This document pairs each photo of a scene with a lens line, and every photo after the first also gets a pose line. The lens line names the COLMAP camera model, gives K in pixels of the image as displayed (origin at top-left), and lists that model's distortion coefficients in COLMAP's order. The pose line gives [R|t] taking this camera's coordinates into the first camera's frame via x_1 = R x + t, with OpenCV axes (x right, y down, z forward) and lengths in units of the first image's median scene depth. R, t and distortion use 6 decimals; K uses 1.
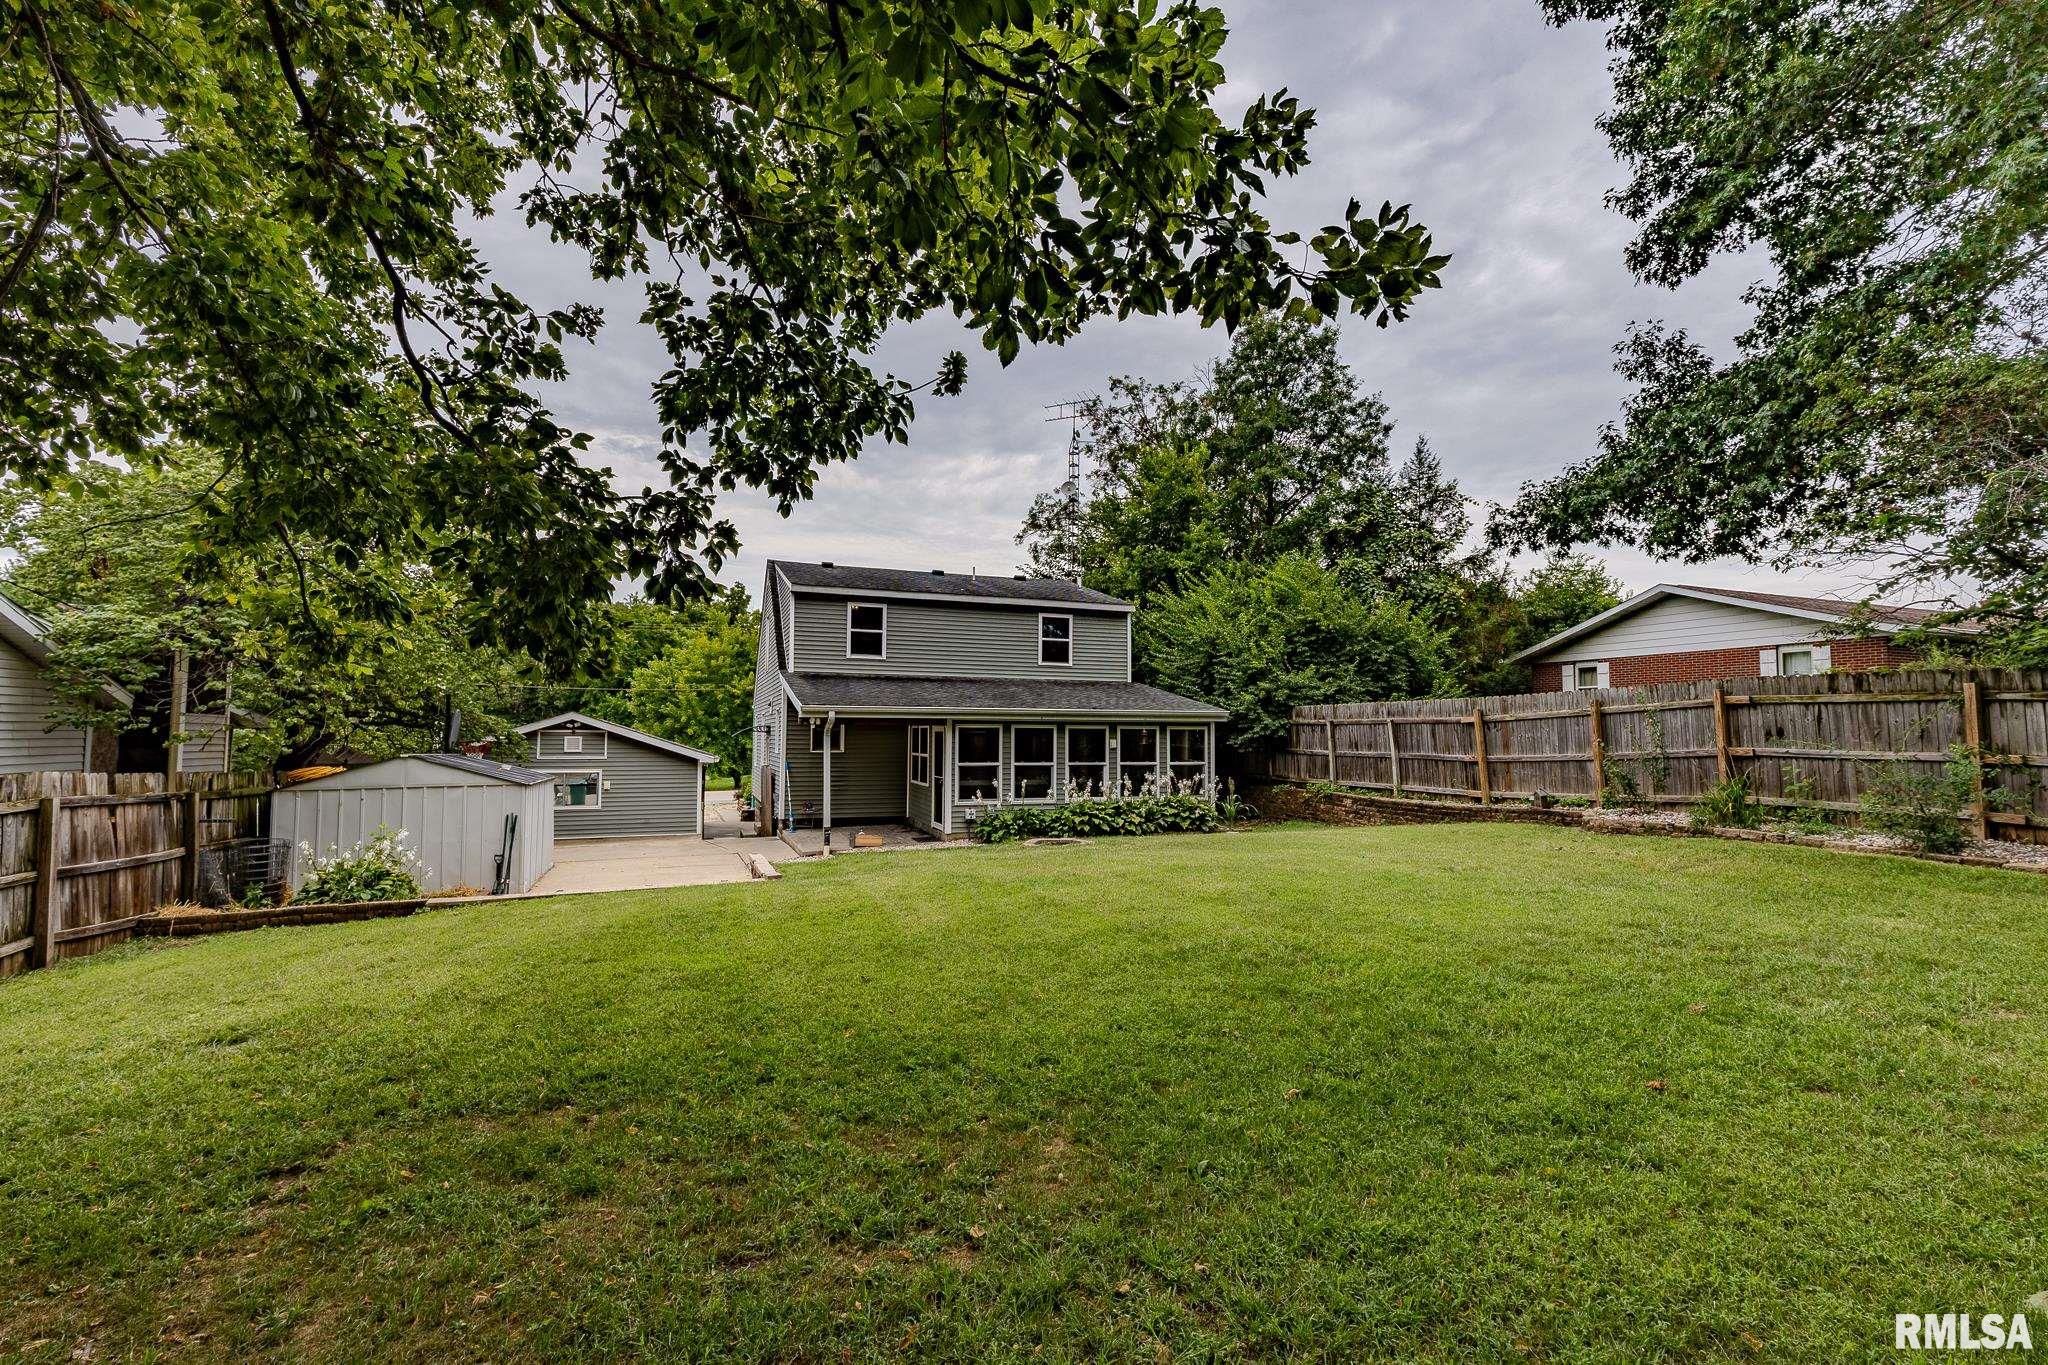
lens RADIAL K [[924.6, 0, 1024.0], [0, 924.6, 682.5], [0, 0, 1]] dist [0.009047, -0.000009]
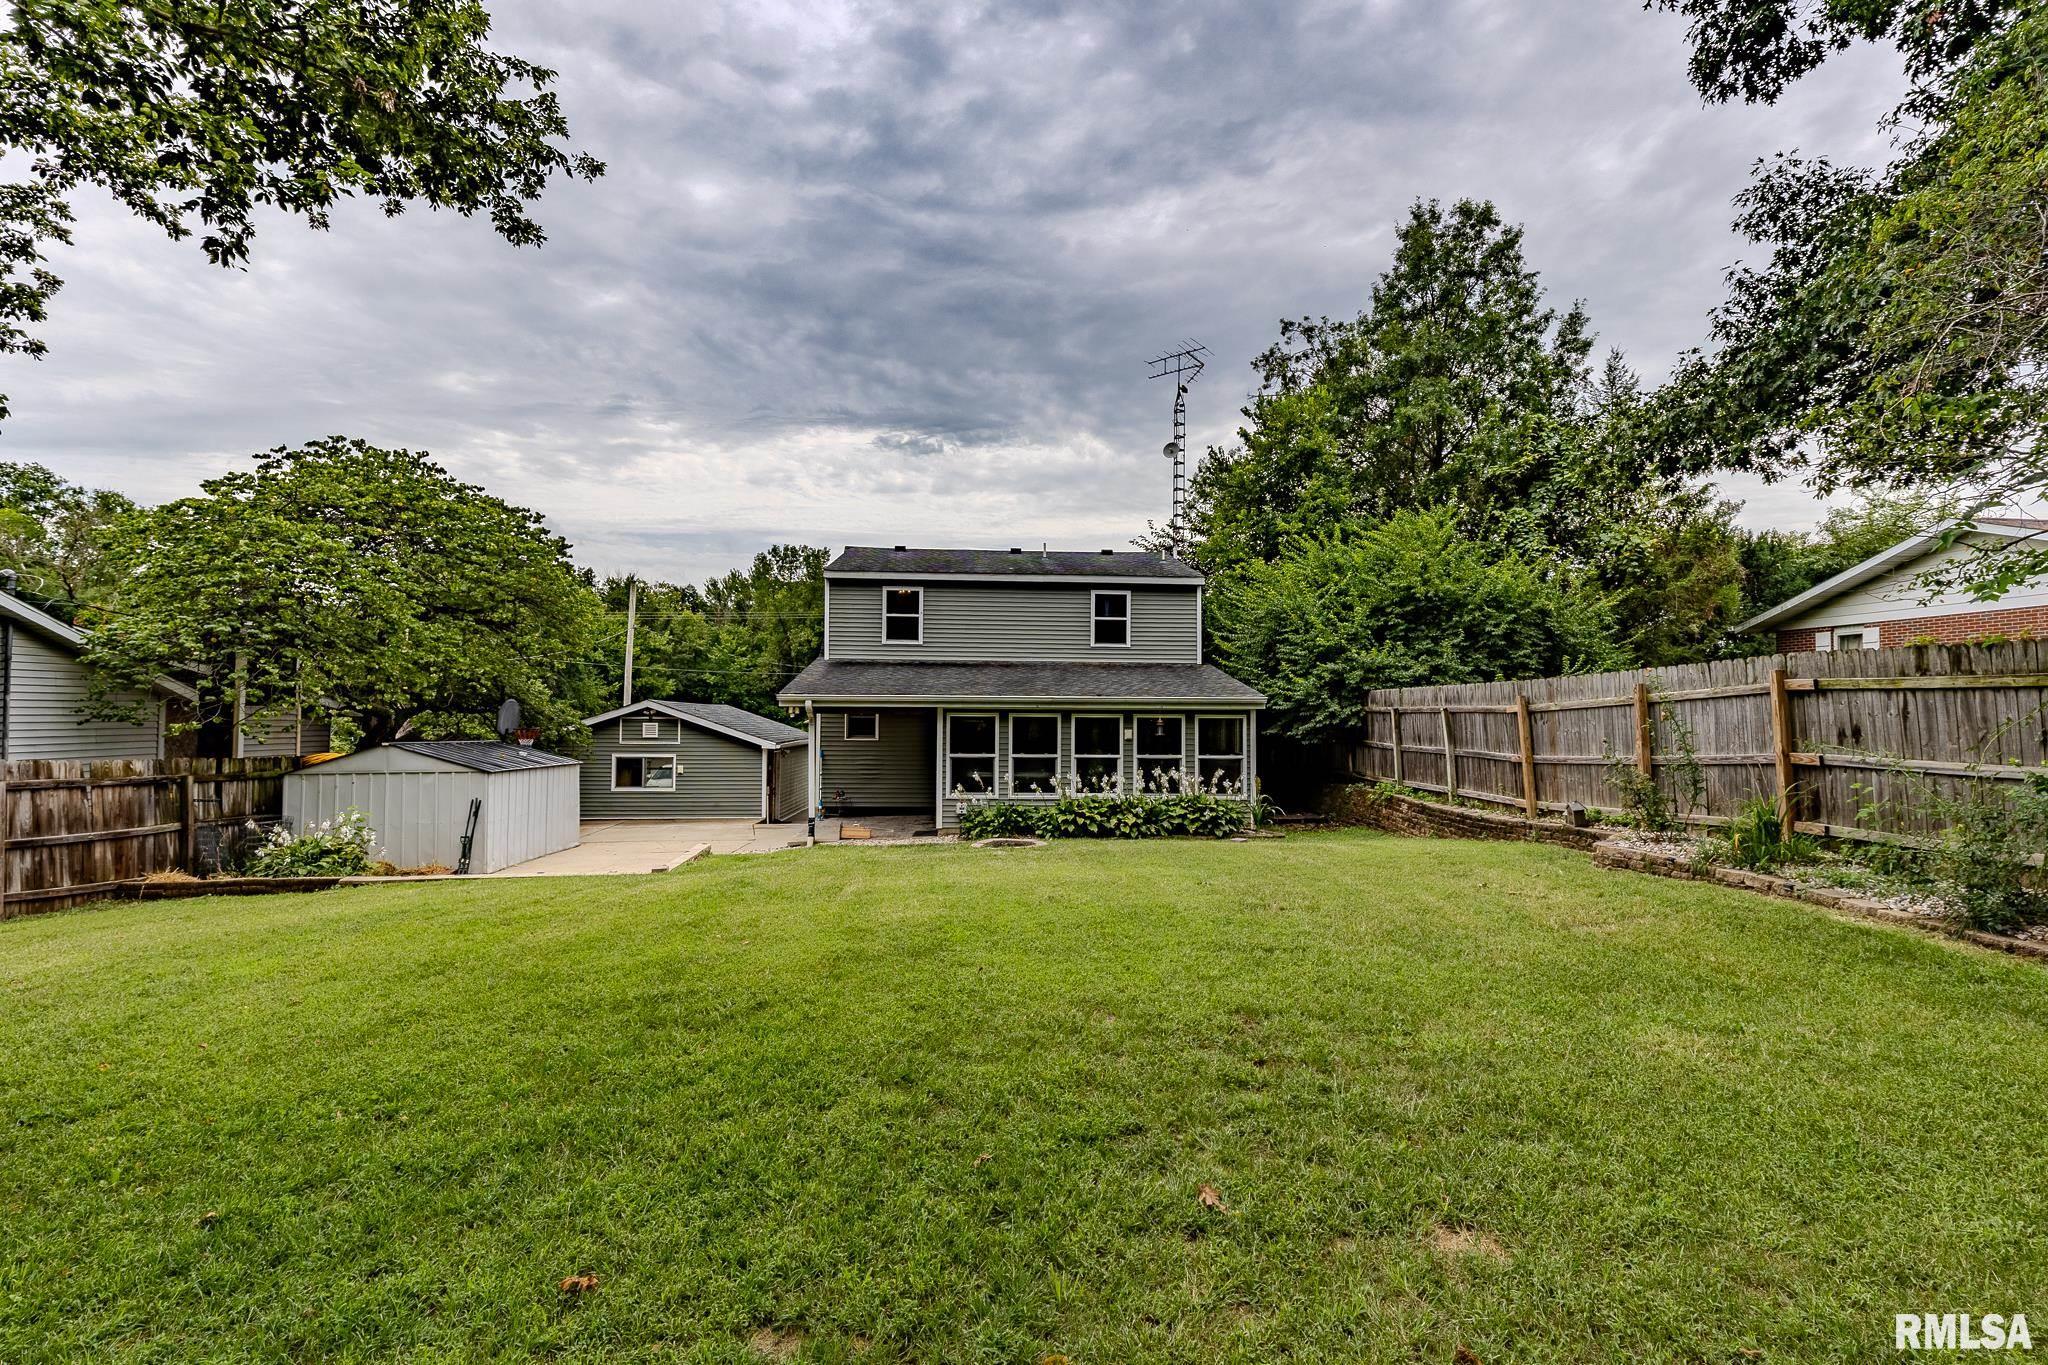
lens RADIAL K [[943.9, 0, 1029.2], [0, 943.9, 687.0], [0, 0, 1]] dist [0.009235, 0.000050]
pose [[0.958432, -0.007149, -0.285233, 0.281382], [0.014760, 0.999590, 0.024545, -0.003688], [0.284940, -0.027735, 0.958144, 0.103665]]
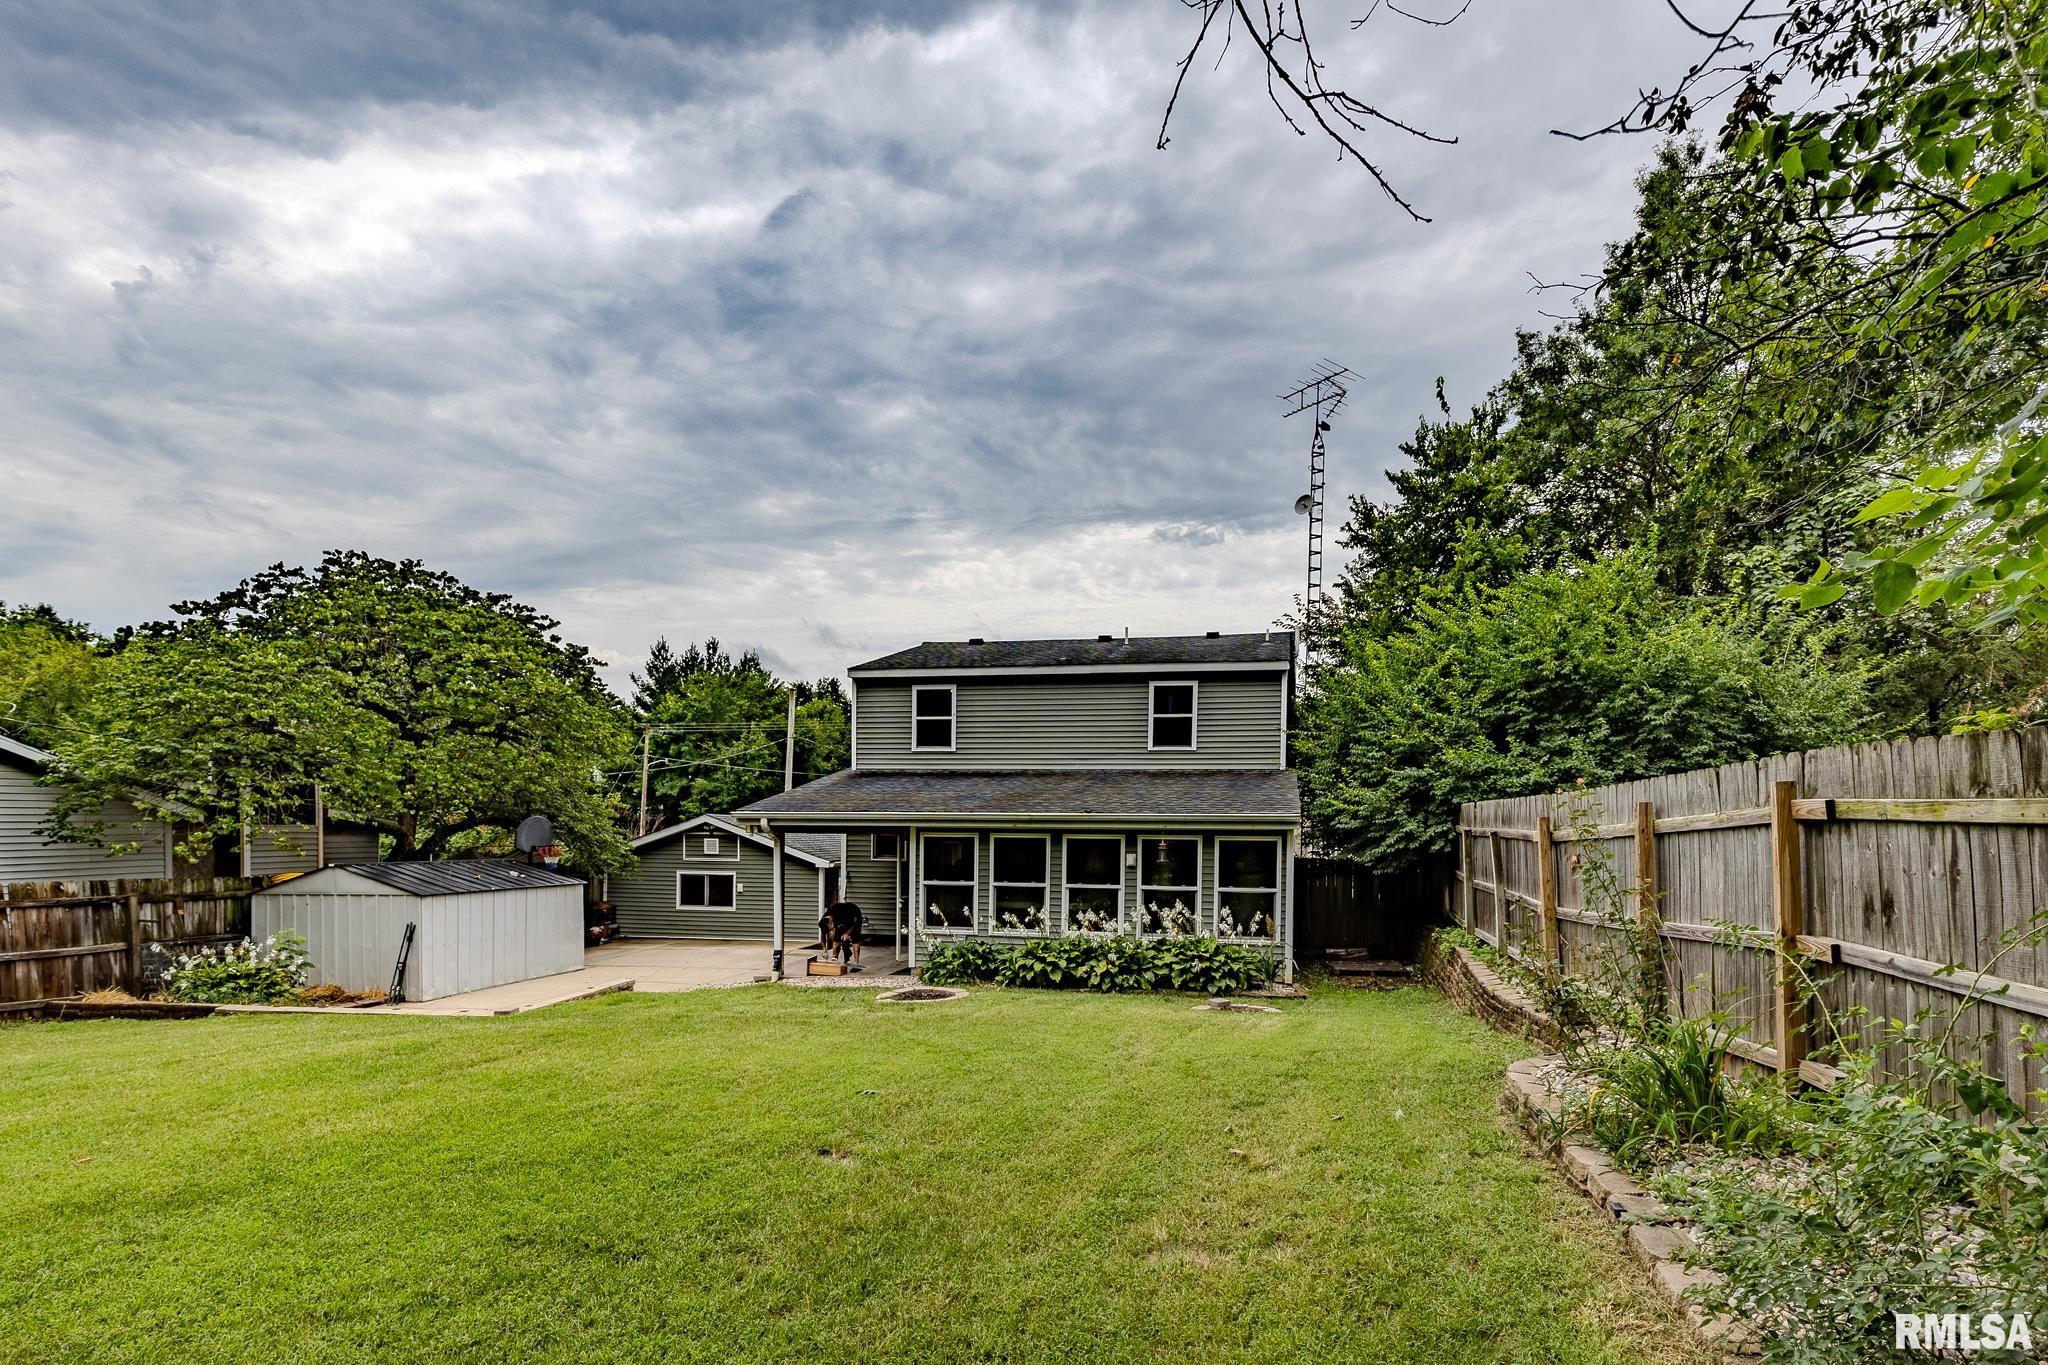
lens RADIAL K [[982.4, 0, 1084.8], [0, 982.4, 819.2], [0, 0, 1]] dist [0.001692, 0.000675]
pose [[0.858260, 0.000535, -0.513215, 0.486002], [0.027770, 0.998486, 0.047482, -0.002868], [0.512464, -0.055004, 0.856945, 0.345953]]
